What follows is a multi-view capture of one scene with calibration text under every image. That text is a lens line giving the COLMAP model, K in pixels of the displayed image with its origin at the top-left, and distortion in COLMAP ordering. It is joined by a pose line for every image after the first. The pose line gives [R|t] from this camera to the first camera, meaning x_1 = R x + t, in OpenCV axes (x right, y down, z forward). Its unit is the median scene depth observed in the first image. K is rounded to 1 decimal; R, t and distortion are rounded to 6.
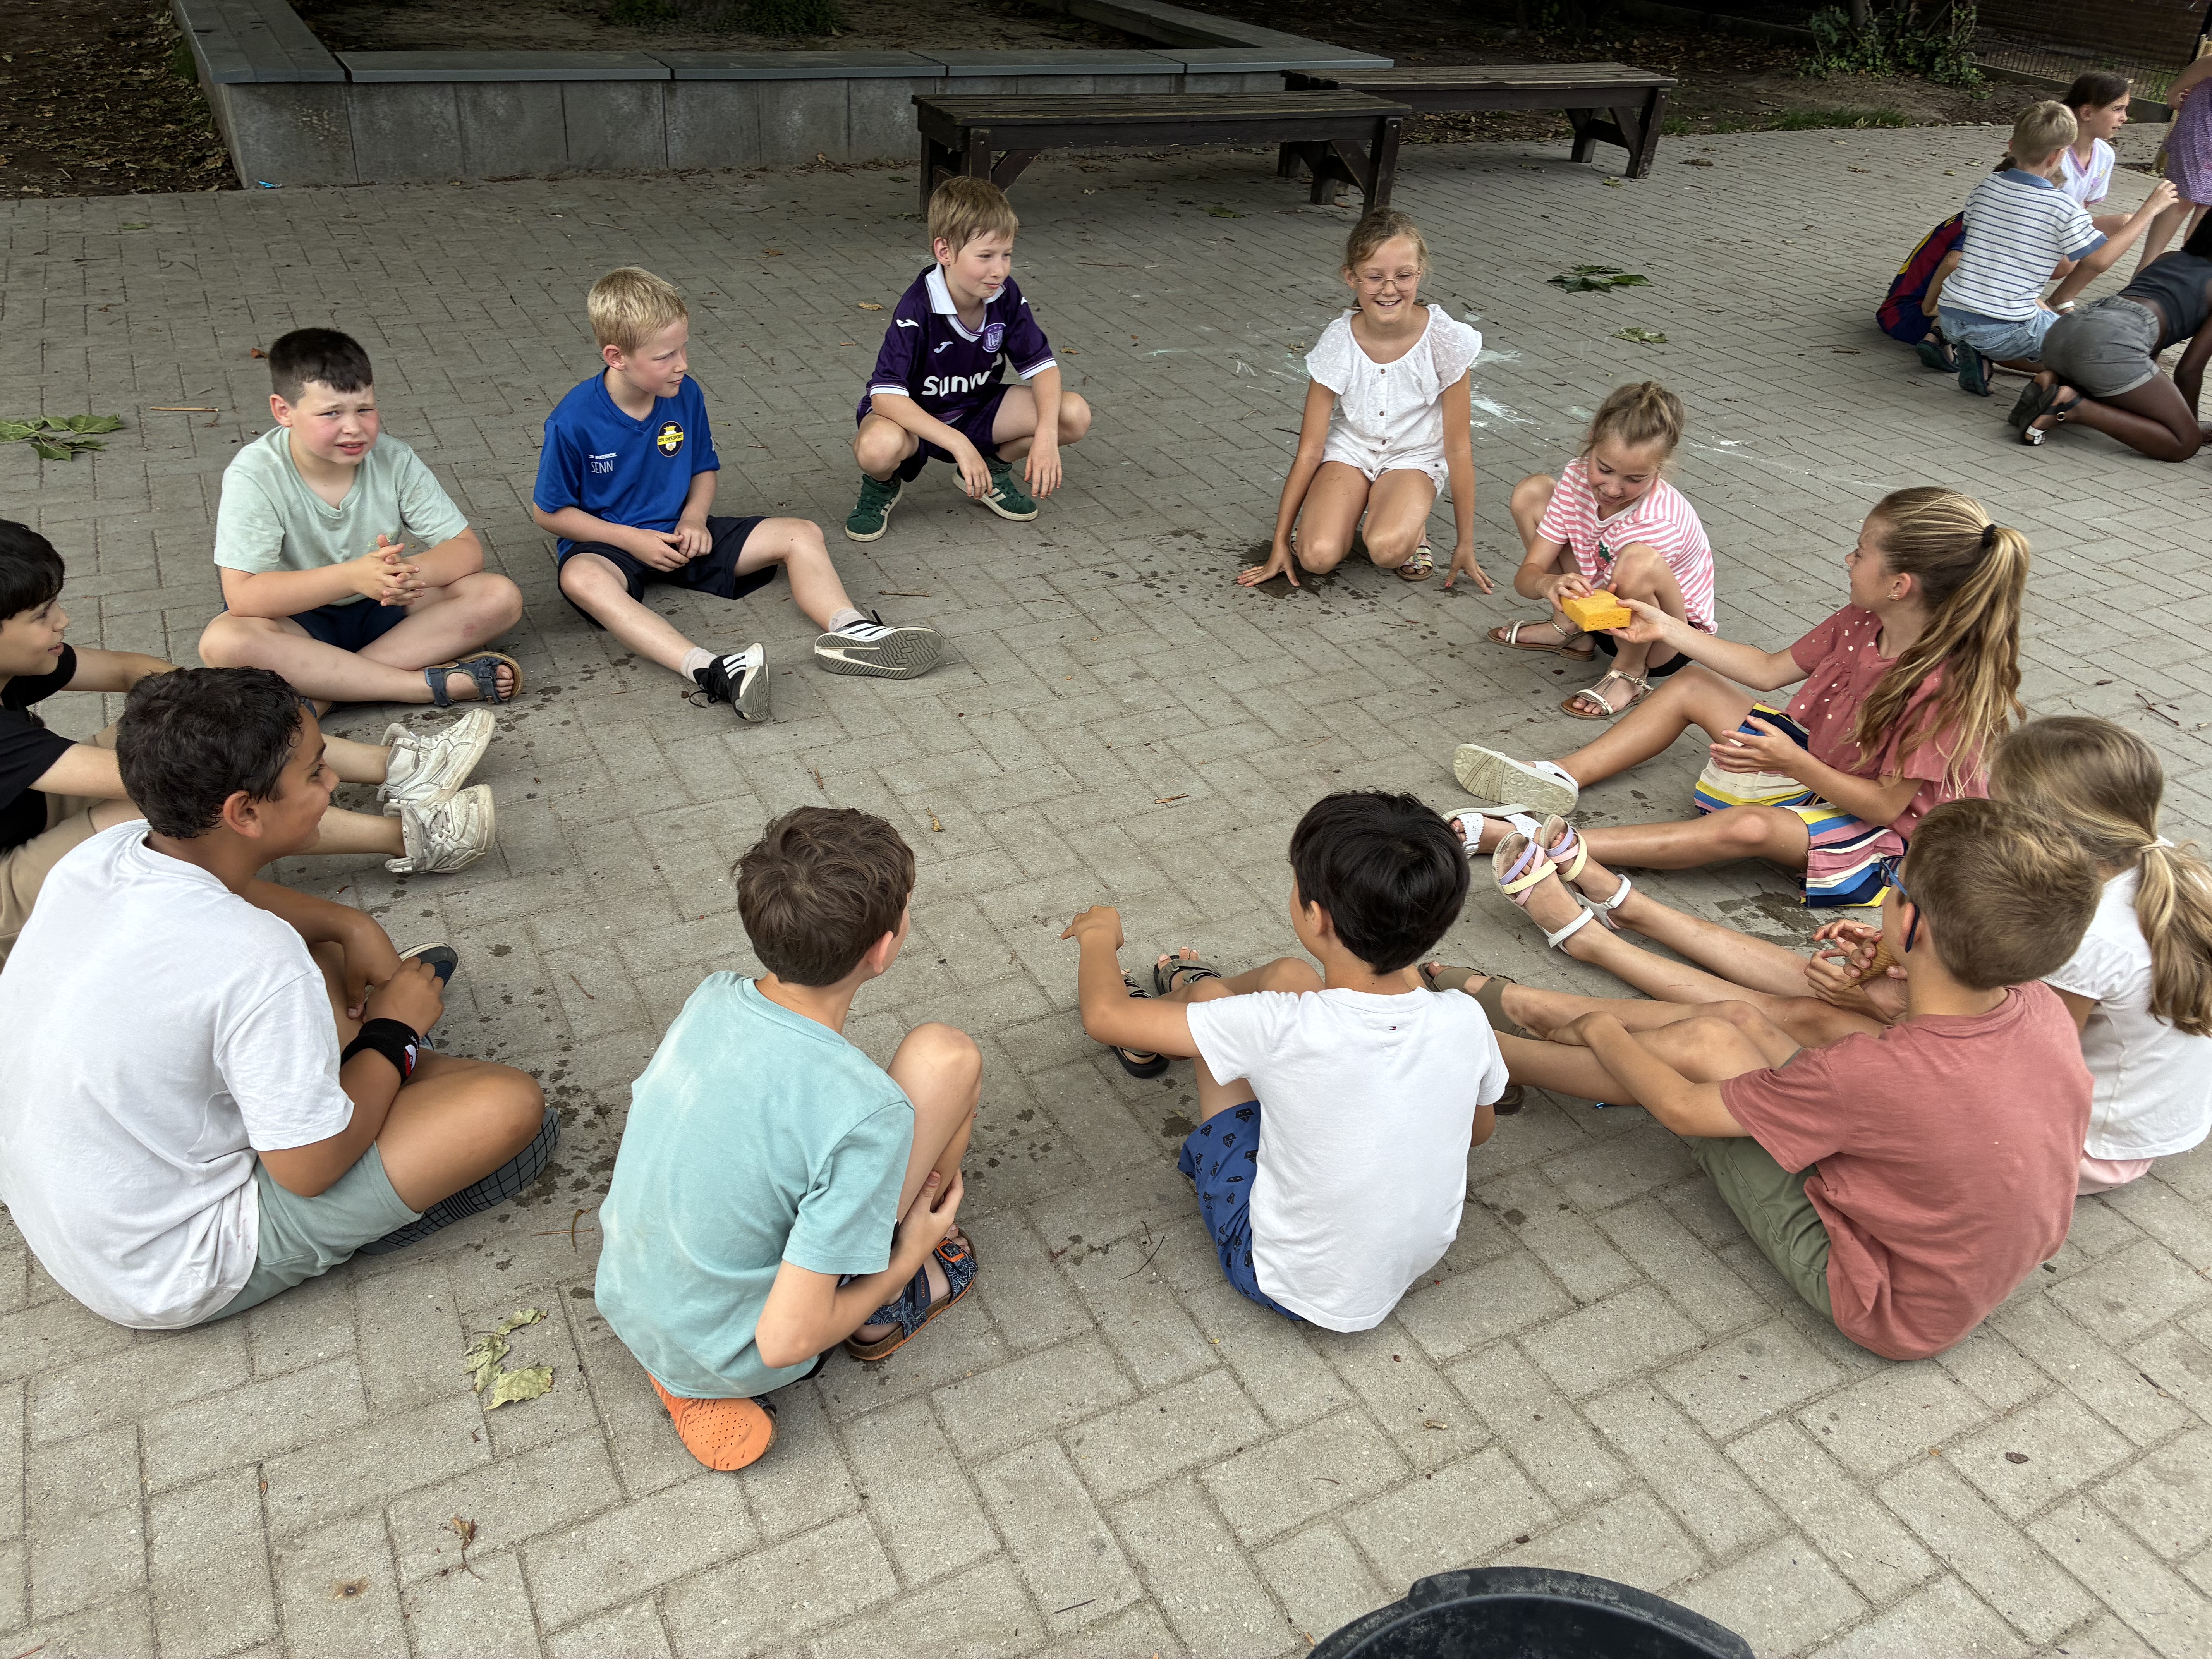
lens RADIAL K [[1687.4, 0, 1072.1], [0, 1687.4, 805.2], [0, 0, 1]] dist [0.077907, -0.105238]
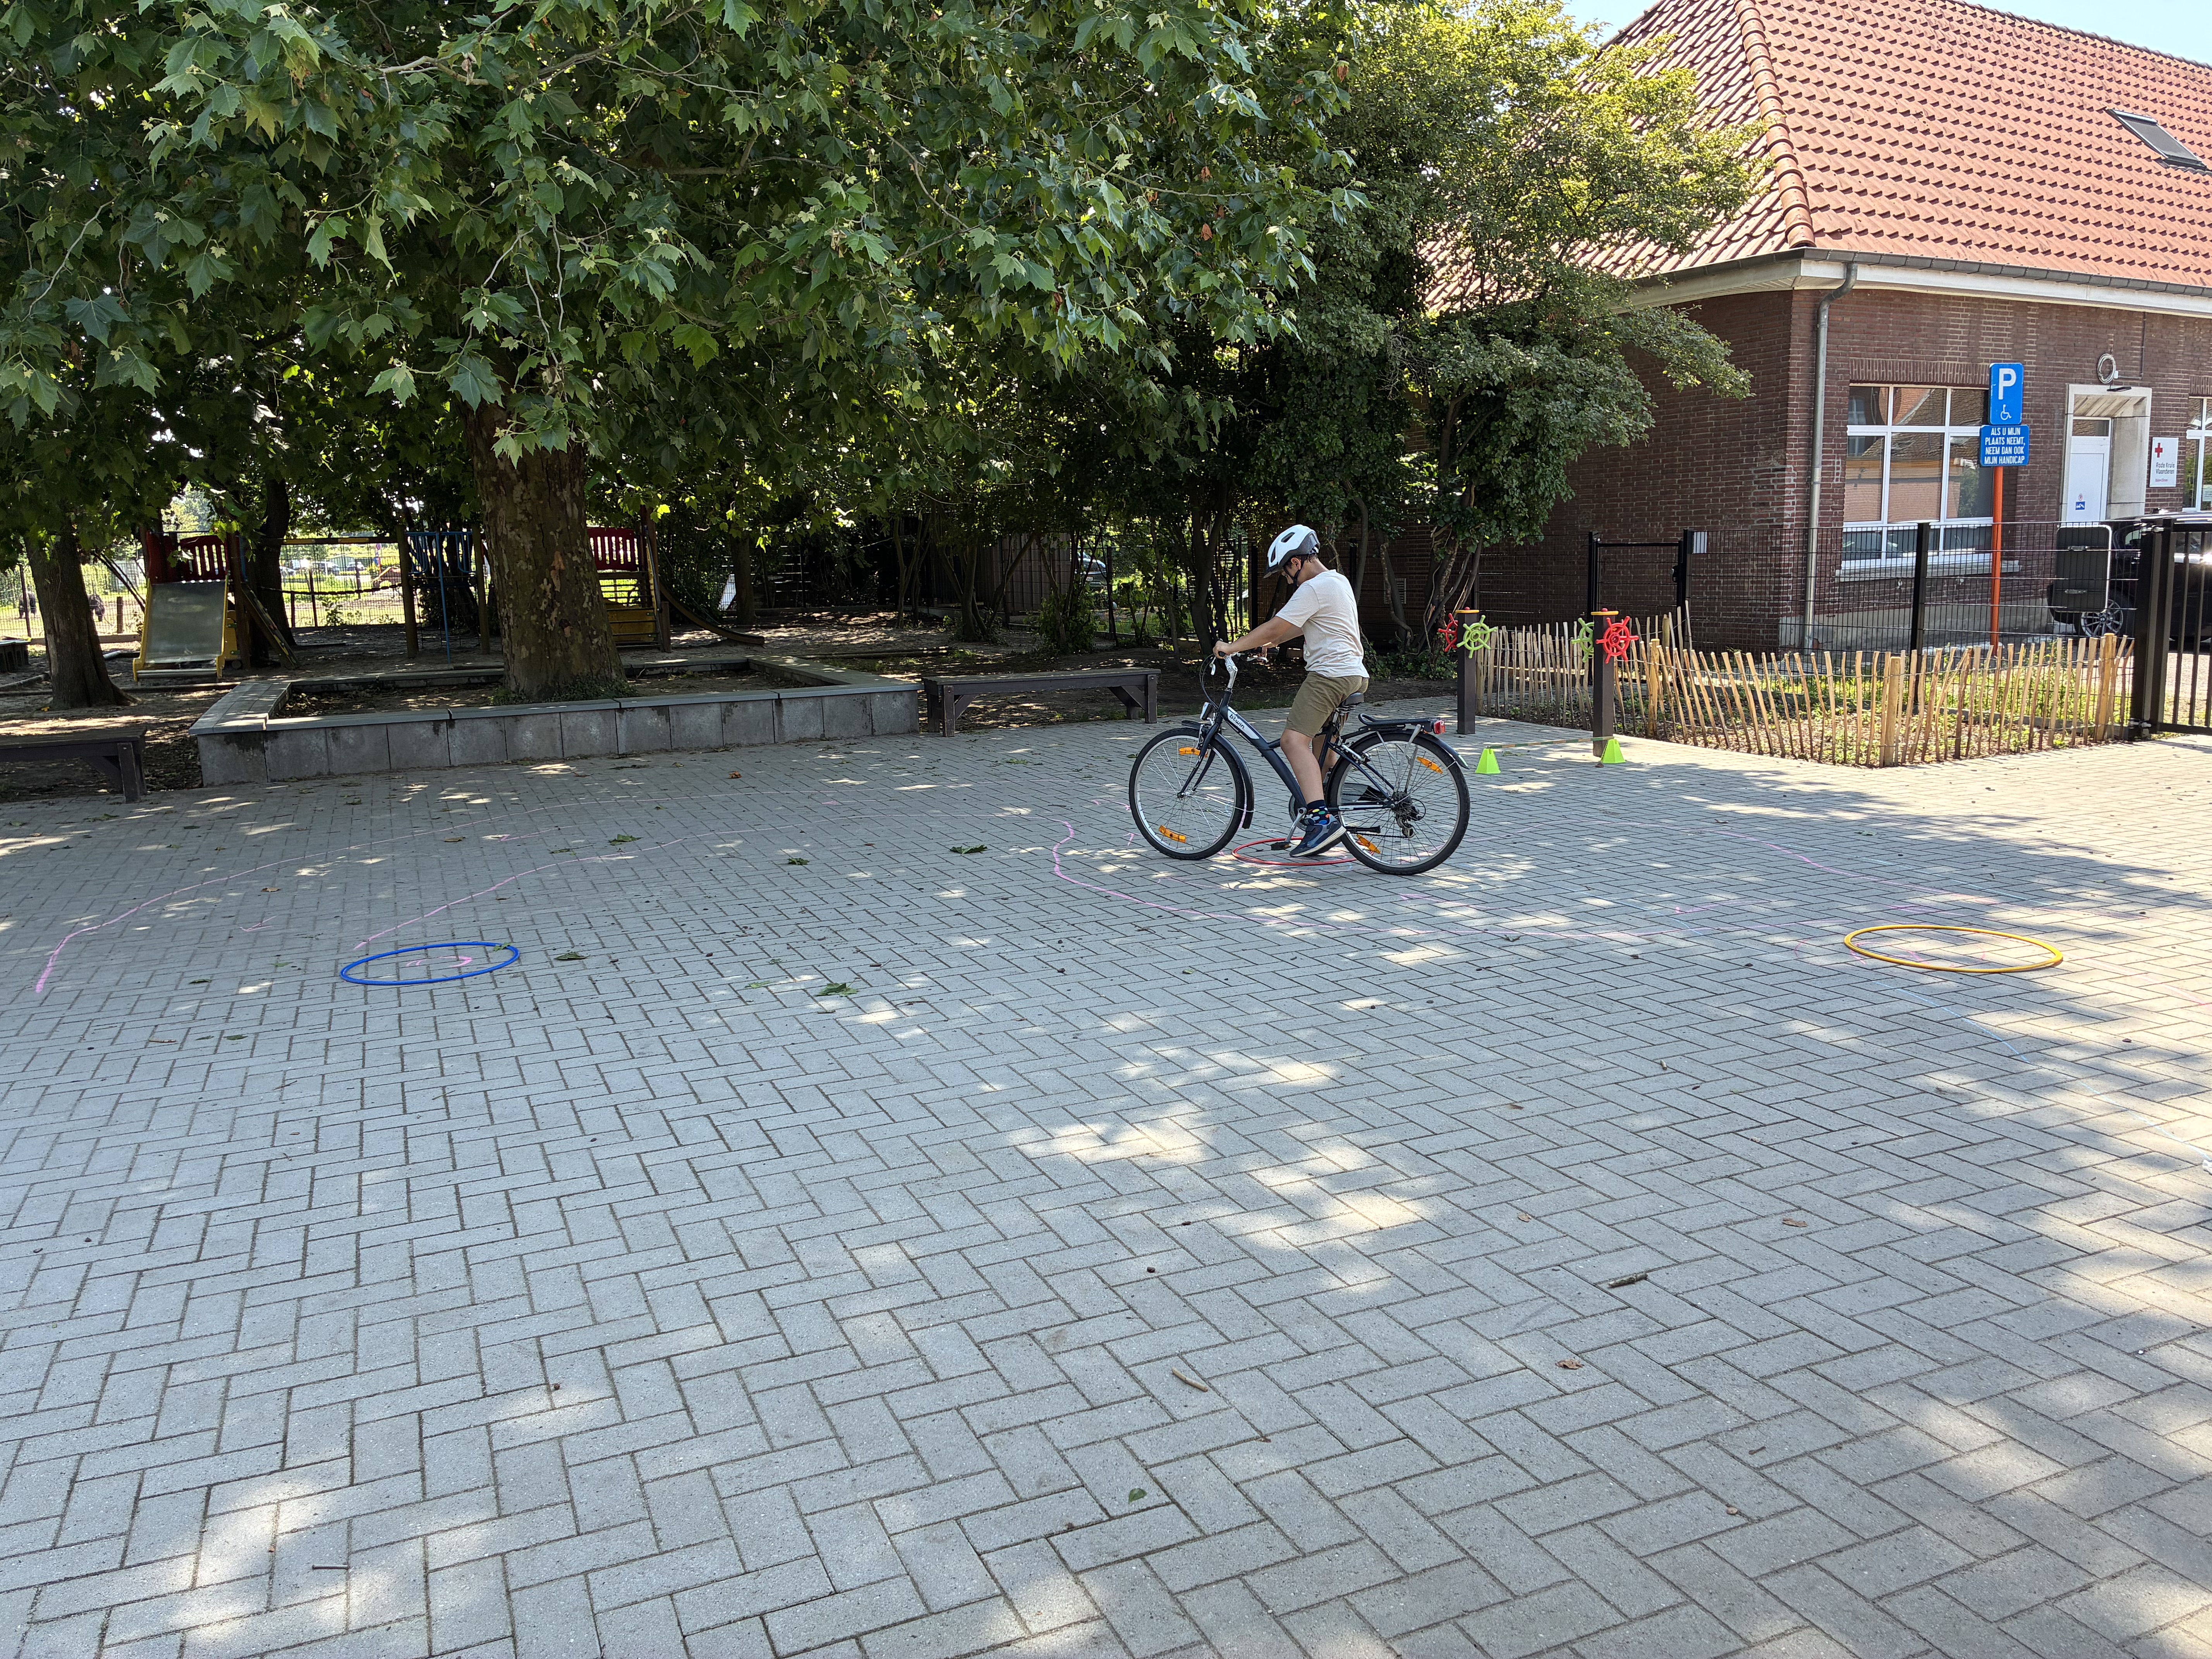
lens RADIAL K [[1673.8, 0, 1096.1], [0, 1673.8, 815.0], [0, 0, 1]] dist [0.110000, -0.139084]
pose [[0.993300, -0.075719, -0.087298, 0.646117], [0.037662, 0.926297, -0.374906, 0.401499], [0.109251, 0.369107, 0.922943, -0.594382]]
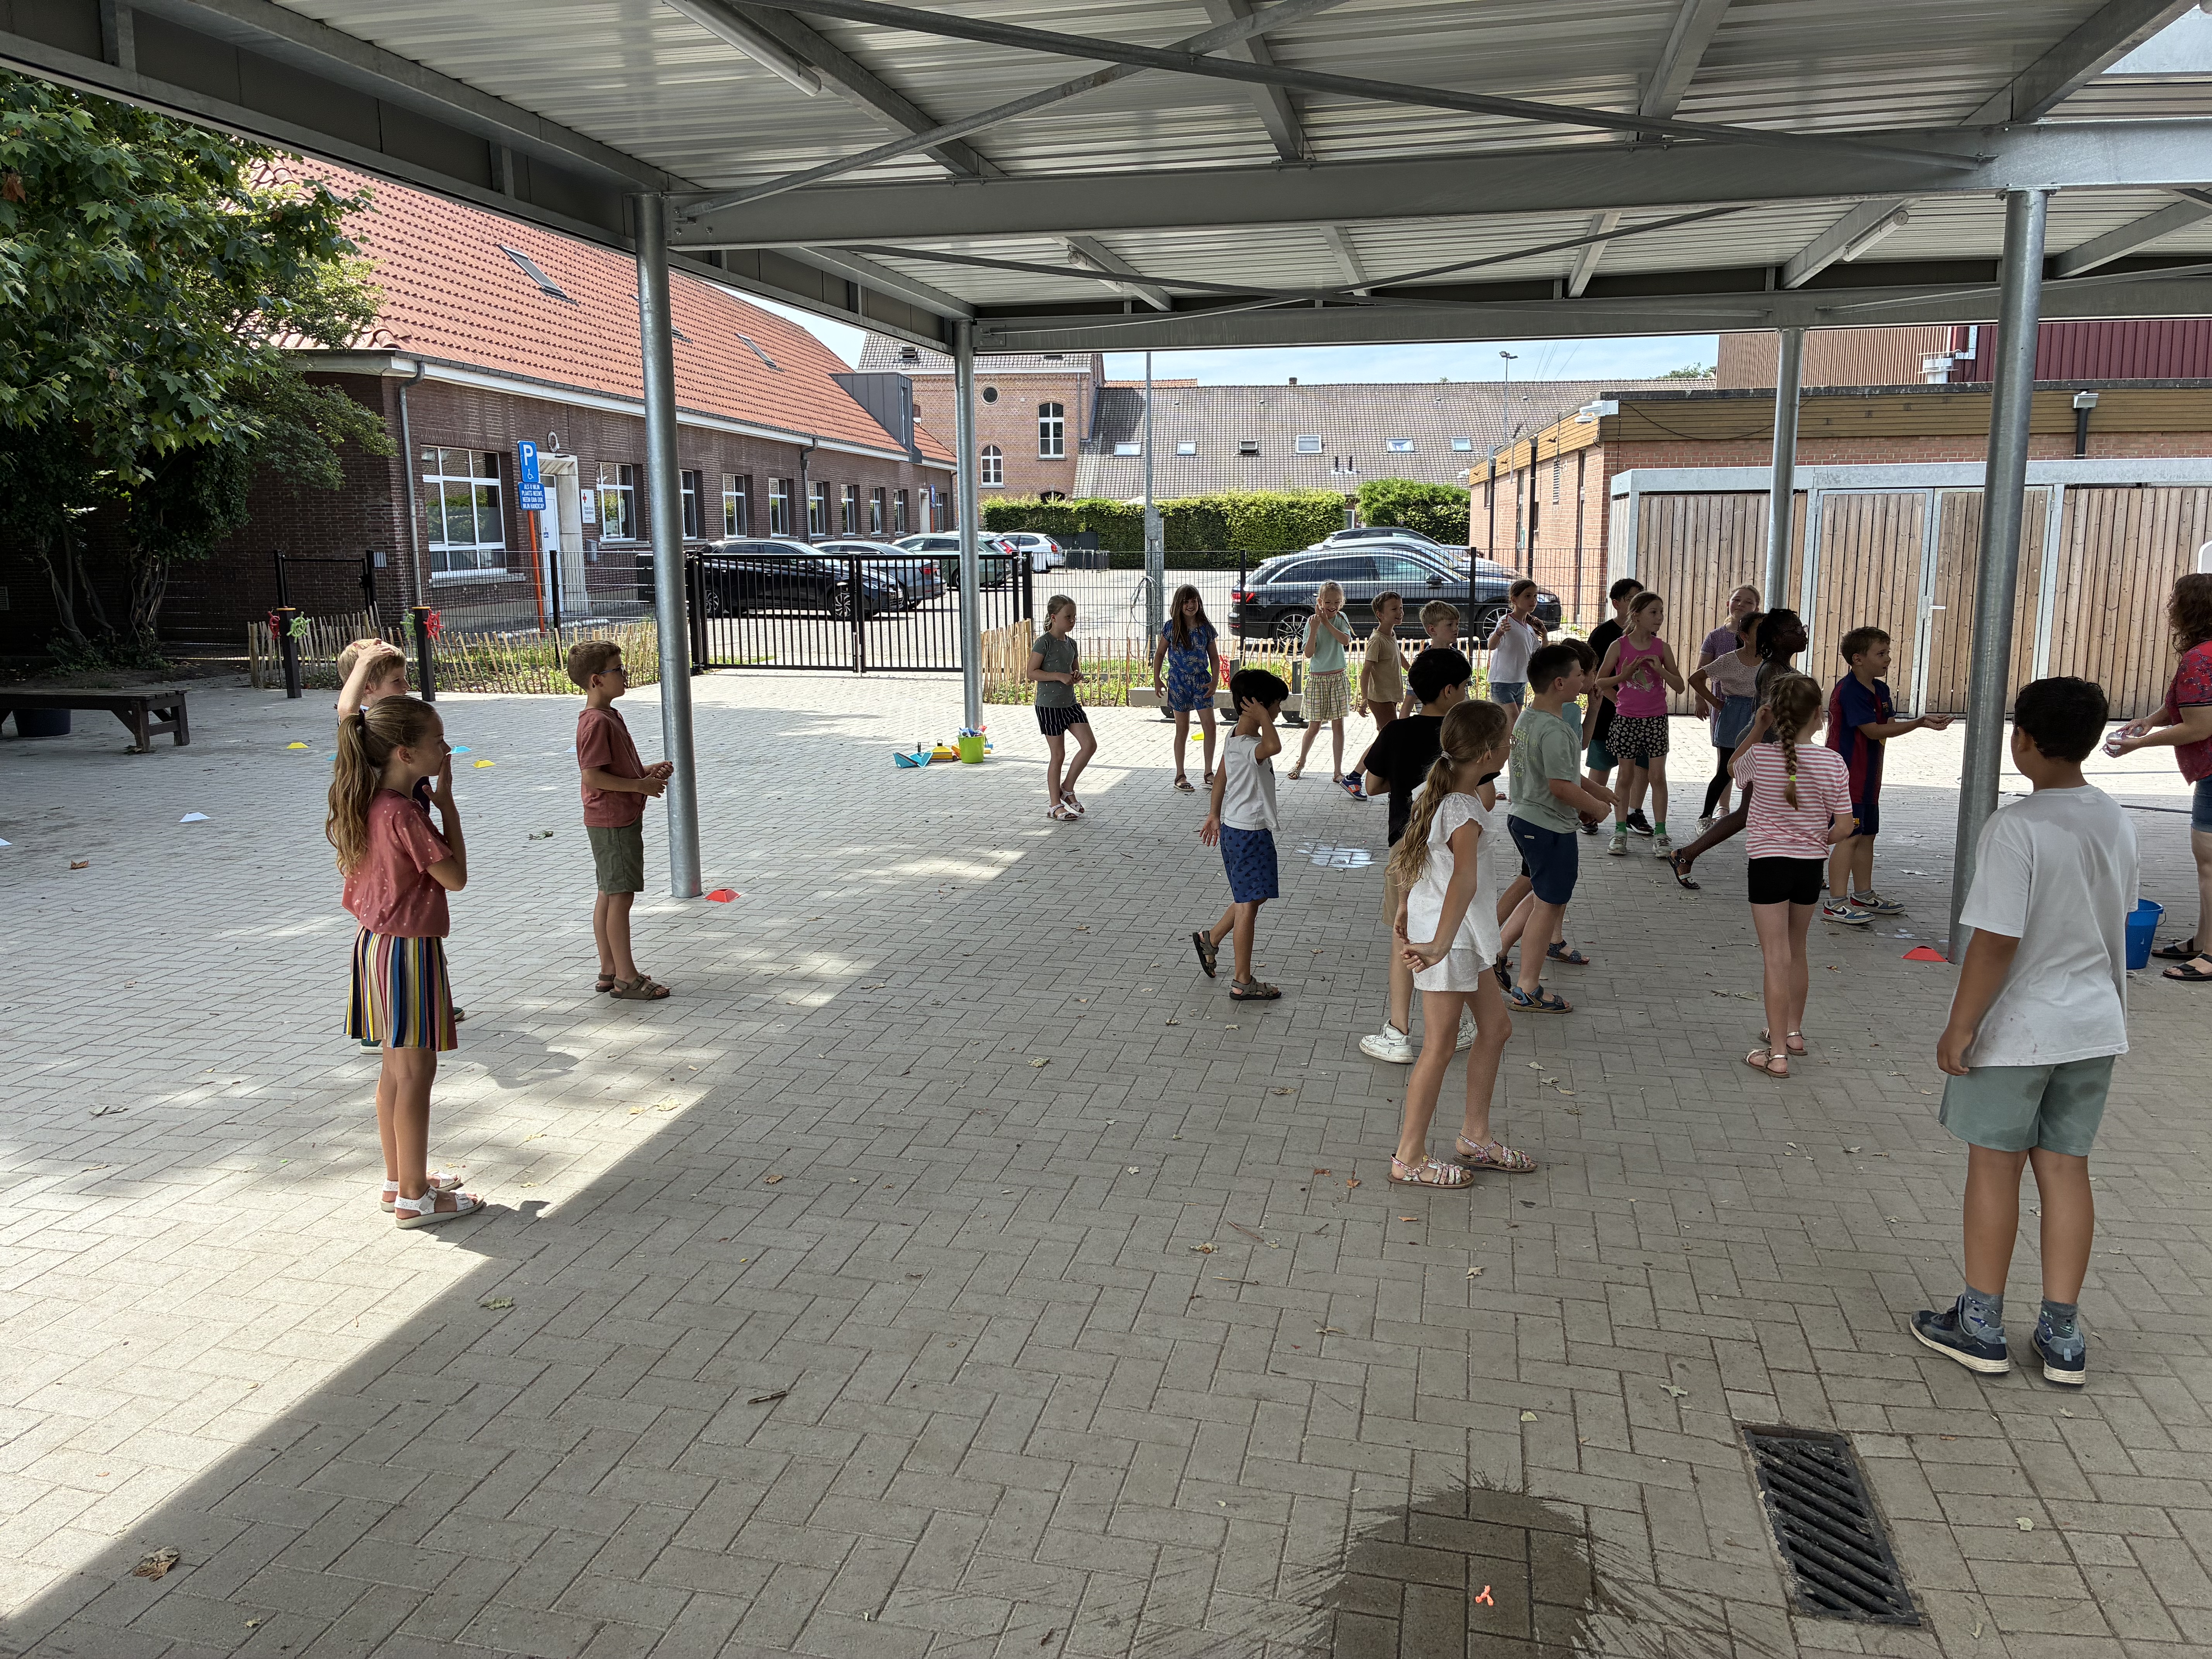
lens RADIAL K [[1704.3, 0, 1102.7], [0, 1704.3, 791.1], [0, 0, 1]] dist [0.026324, -0.002674]
pose [[0.644746, -0.182964, 0.742177, -0.345723], [0.430245, 0.889391, -0.154508, 0.709377], [-0.631816, 0.418936, 0.652151, -1.323577]]
